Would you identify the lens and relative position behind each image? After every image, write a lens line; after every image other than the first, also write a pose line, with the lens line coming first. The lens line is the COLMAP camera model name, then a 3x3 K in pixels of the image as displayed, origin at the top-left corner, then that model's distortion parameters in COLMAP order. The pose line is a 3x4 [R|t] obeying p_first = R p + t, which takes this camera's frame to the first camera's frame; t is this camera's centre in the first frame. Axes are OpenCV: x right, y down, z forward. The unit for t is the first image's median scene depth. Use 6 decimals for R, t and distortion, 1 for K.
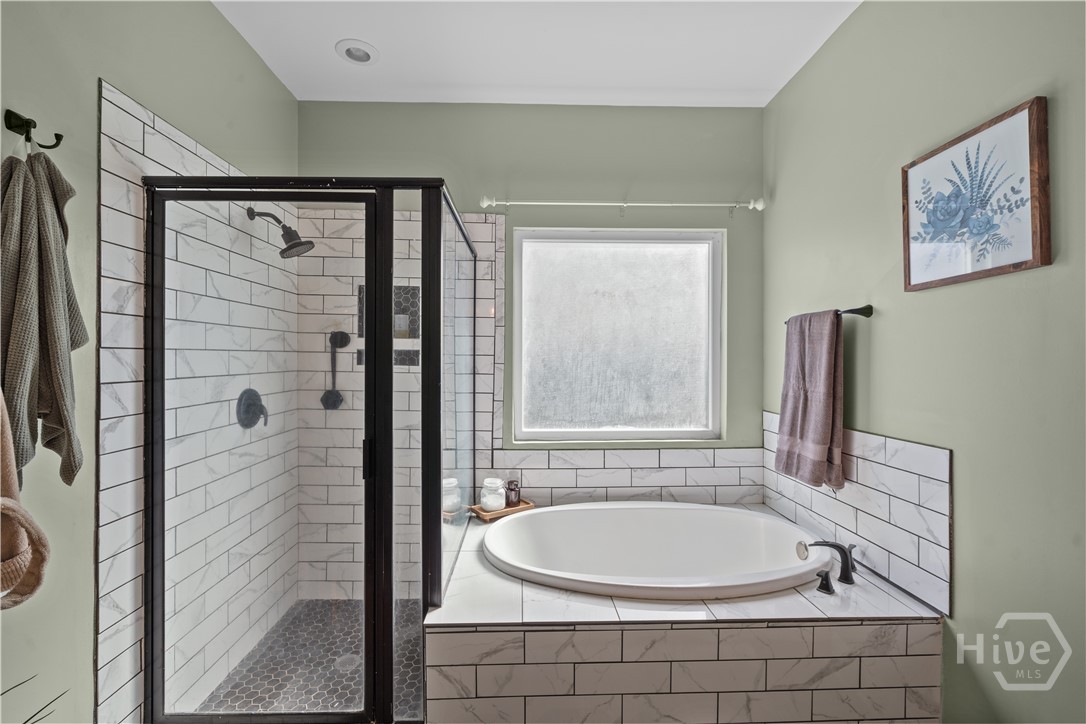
lens RADIAL K [[483.3, 0, 540.9], [0, 483.3, 356.6], [0, 0, 1]] dist [-0.000261, -0.000045]
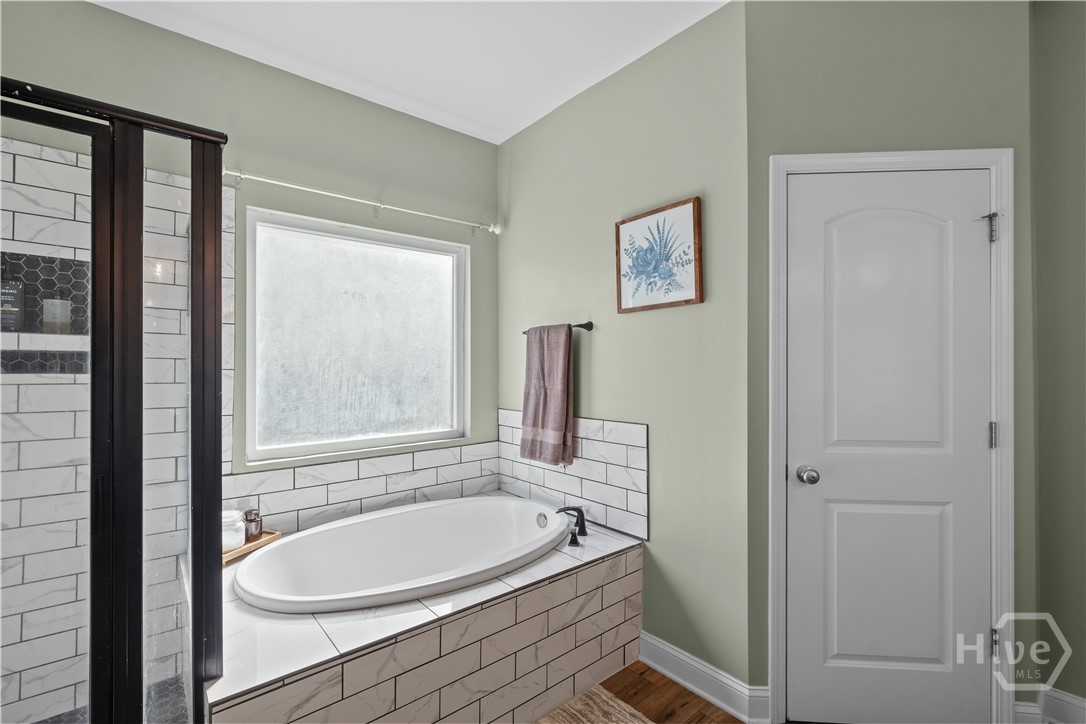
lens RADIAL K [[482.7, 0, 543.0], [0, 482.7, 362.0], [0, 0, 1]] dist [0.001575, 0.000372]
pose [[0.785624, 0.000489, 0.618704, -0.223641], [0.001991, 0.999993, -0.003318, 0.007002], [-0.618701, 0.003839, 0.785617, 0.042922]]
